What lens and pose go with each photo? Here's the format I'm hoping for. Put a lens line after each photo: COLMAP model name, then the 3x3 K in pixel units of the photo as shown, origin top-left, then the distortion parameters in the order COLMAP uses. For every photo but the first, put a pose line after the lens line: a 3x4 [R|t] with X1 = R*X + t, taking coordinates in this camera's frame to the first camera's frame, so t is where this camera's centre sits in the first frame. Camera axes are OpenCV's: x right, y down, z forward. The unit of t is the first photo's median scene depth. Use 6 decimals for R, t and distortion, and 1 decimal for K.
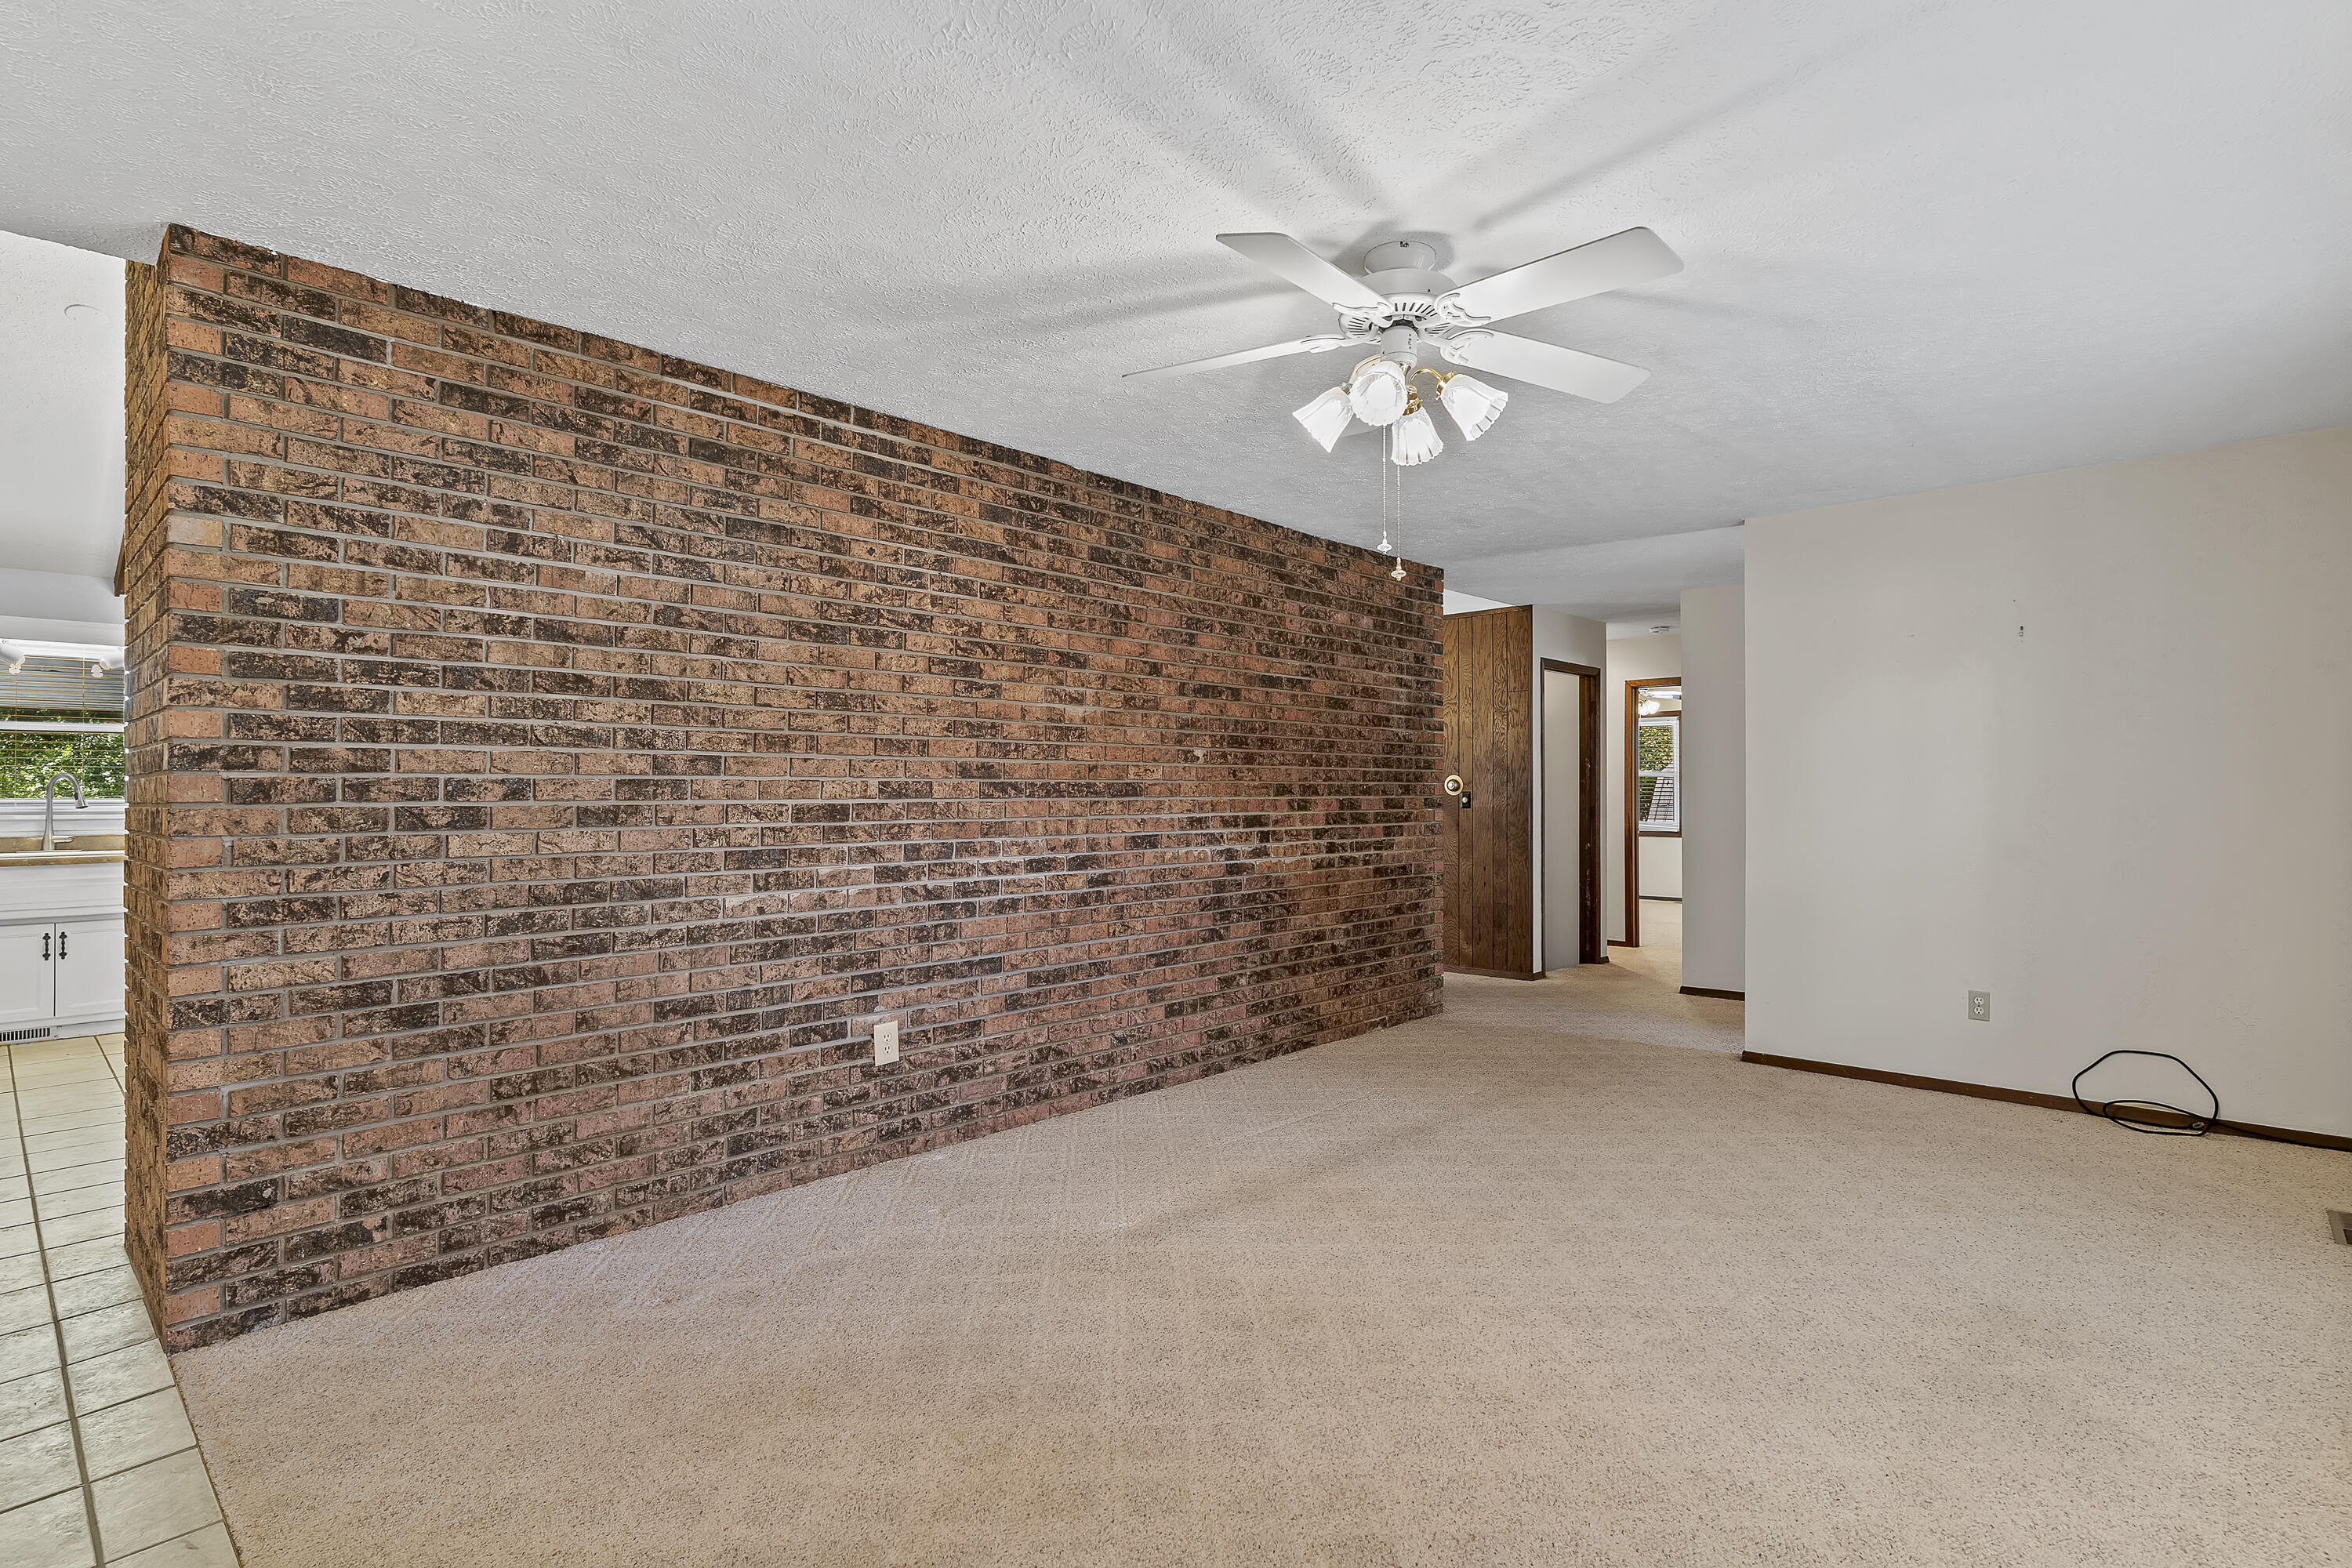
lens RADIAL K [[1135.8, 0, 1179.7], [0, 1135.8, 787.8], [0, 0, 1]] dist [0.001347, -0.001203]
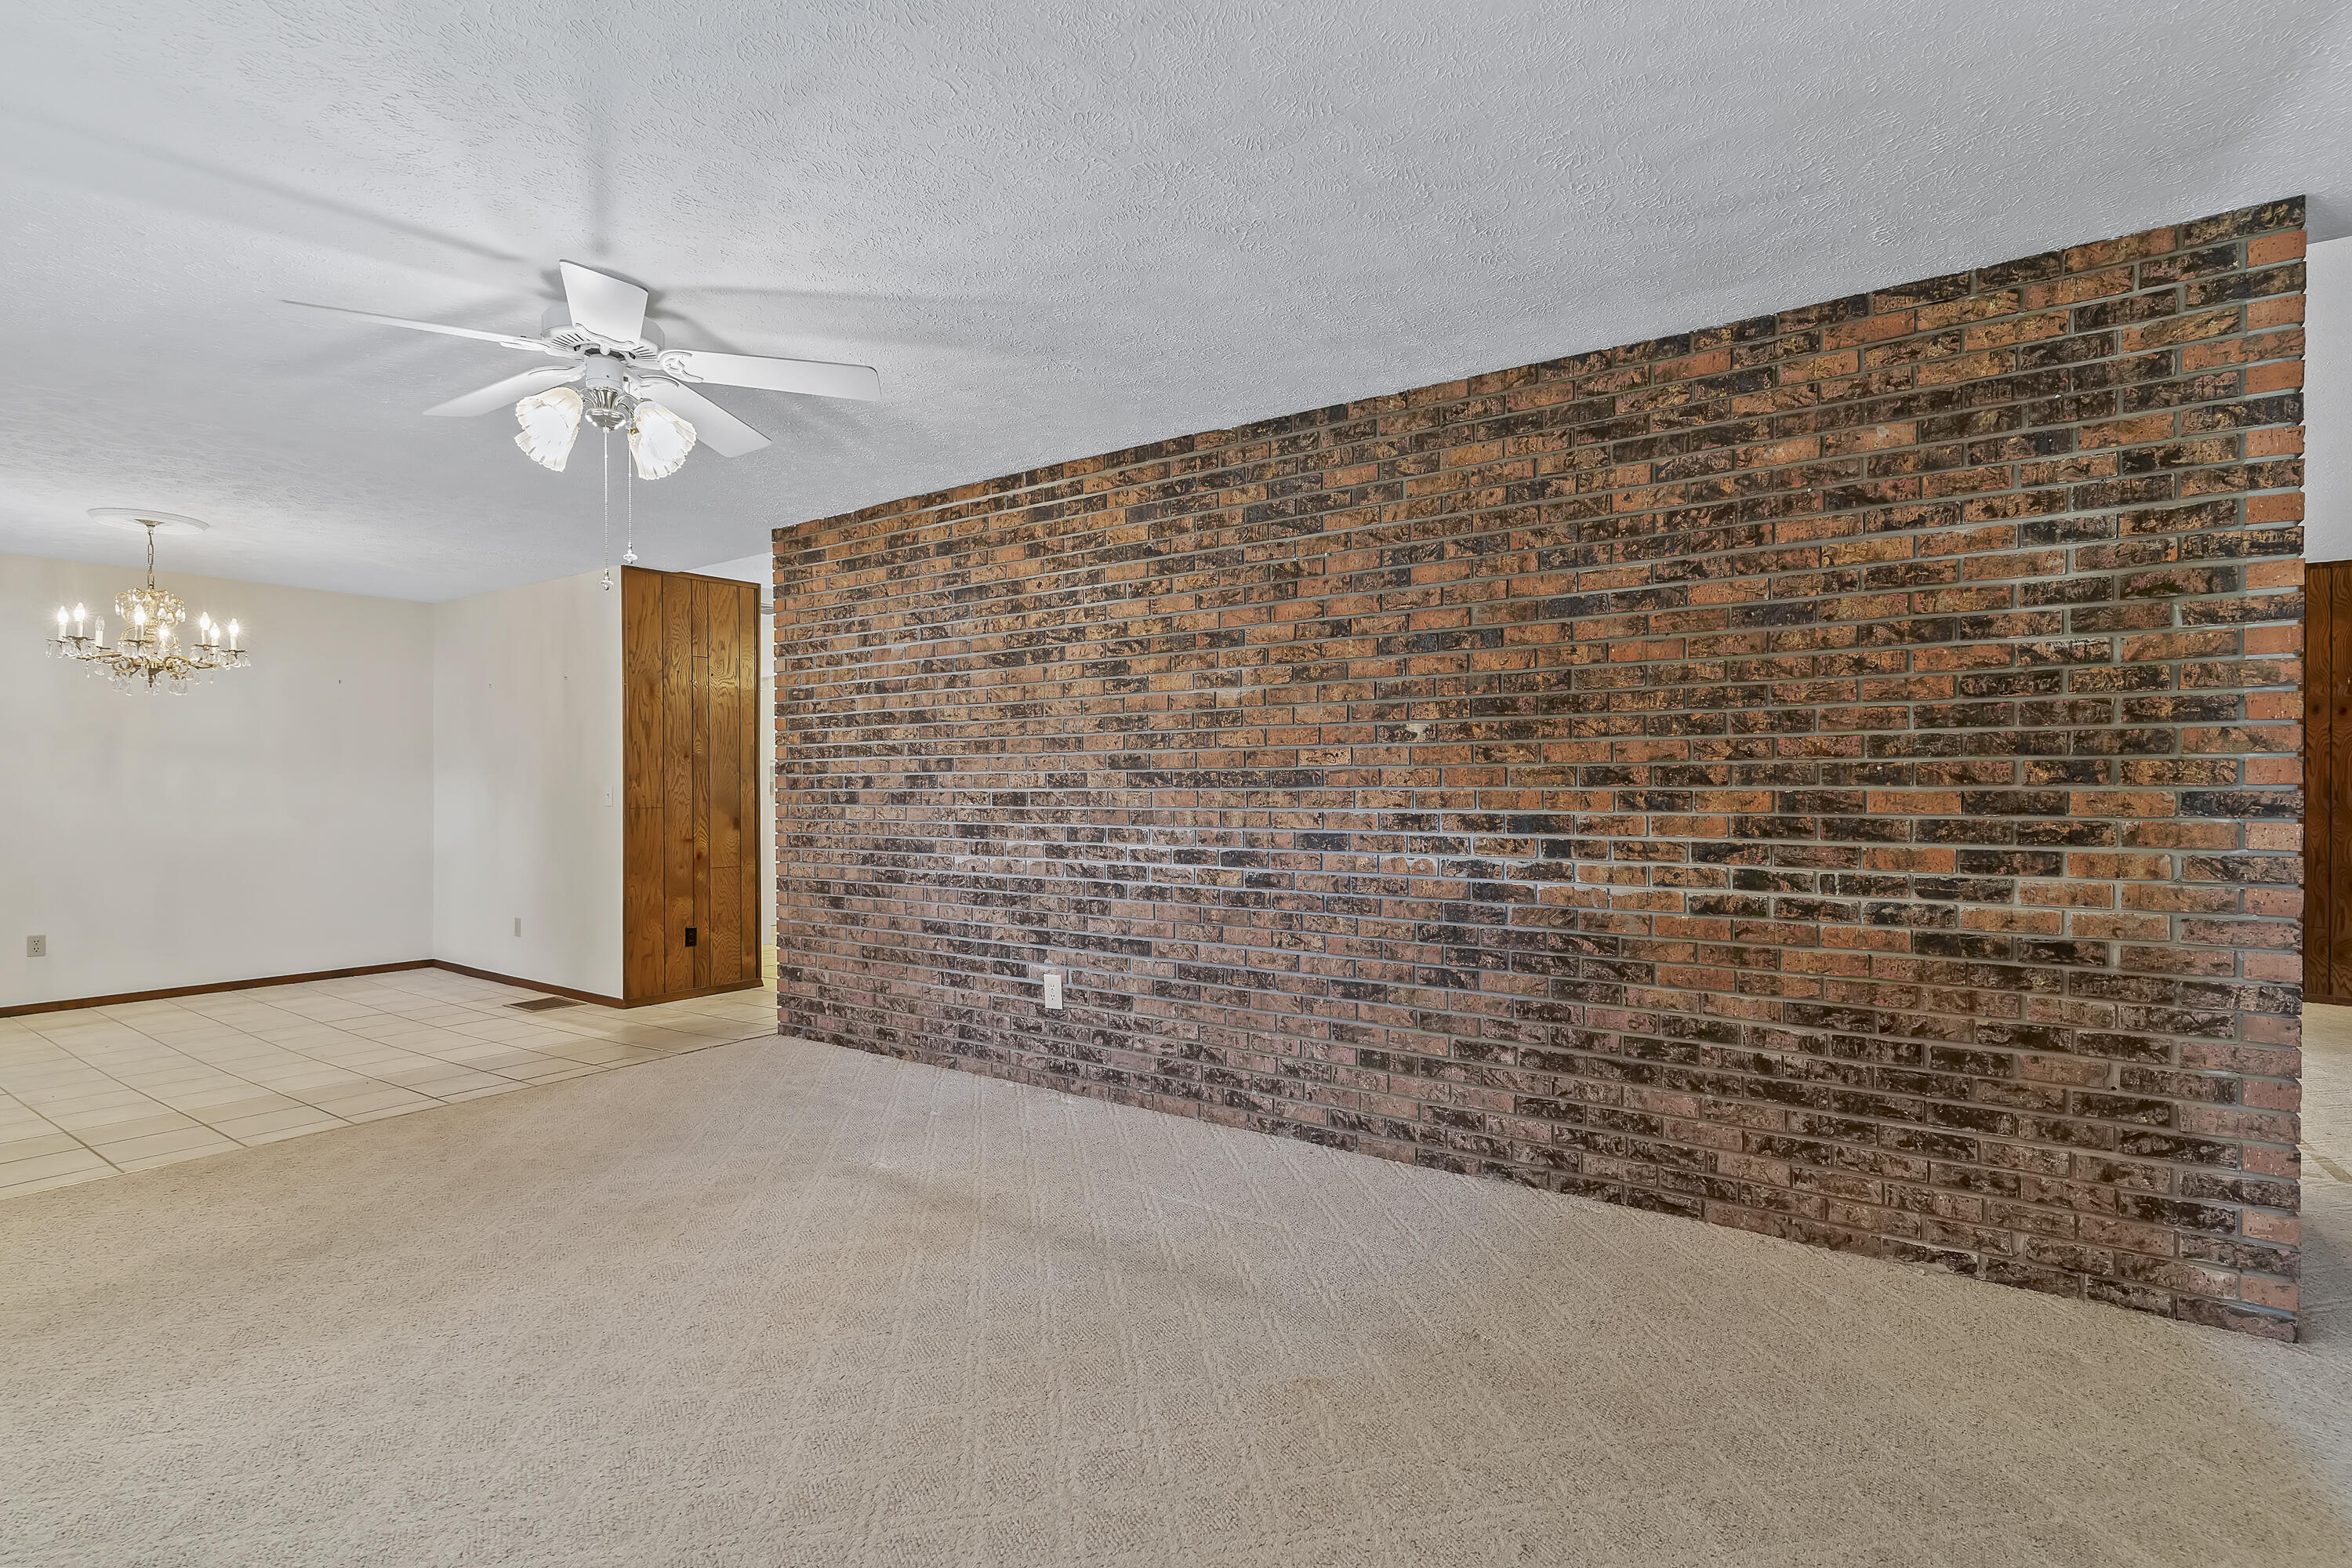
lens RADIAL K [[1135.8, 0, 1197.1], [0, 1135.8, 786.7], [0, 0, 1]] dist [0.001347, -0.001203]
pose [[0.149908, 0.004776, -0.988688, 0.867714], [0.009509, 0.999935, 0.006273, 0.002128], [0.988654, -0.010342, 0.149853, 0.888853]]
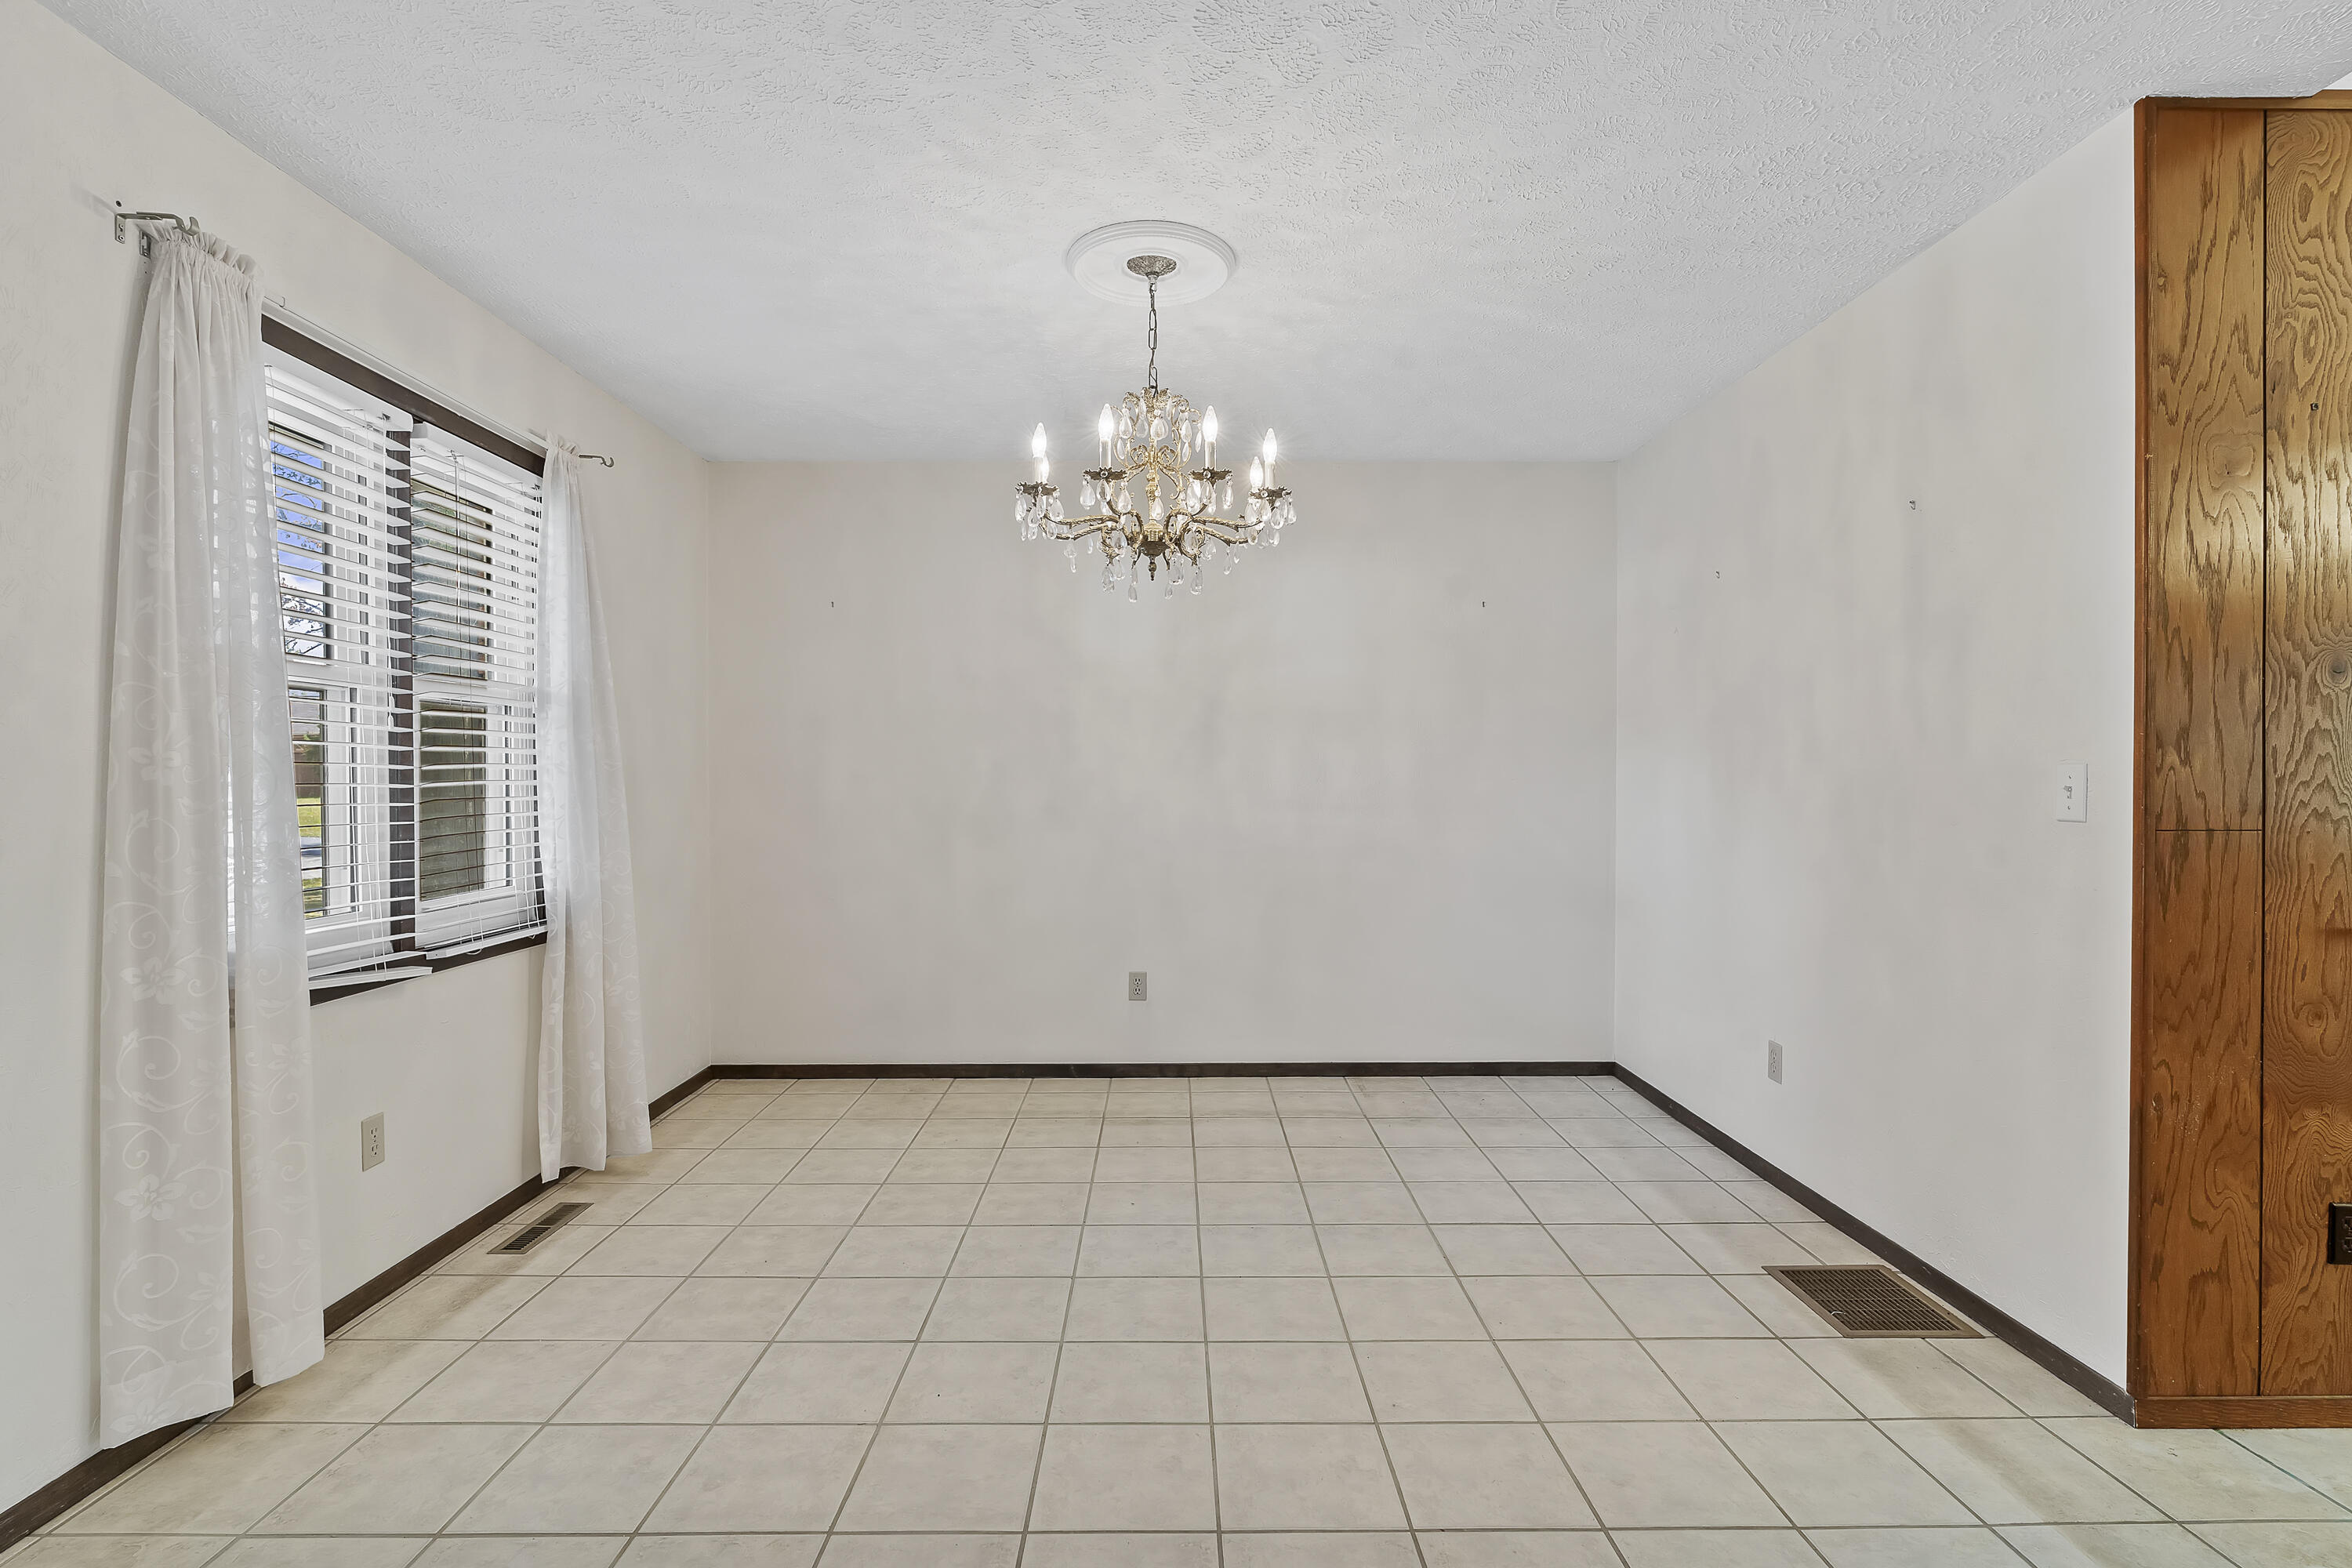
lens RADIAL K [[1135.8, 0, 1172.3], [0, 1135.8, 776.8], [0, 0, 1]] dist [0.001347, -0.001203]
pose [[-0.718232, 0.002530, -0.695799, -0.098097], [0.007968, 0.999958, -0.004589, 0.008820], [0.695758, -0.008840, -0.718222, 0.416118]]
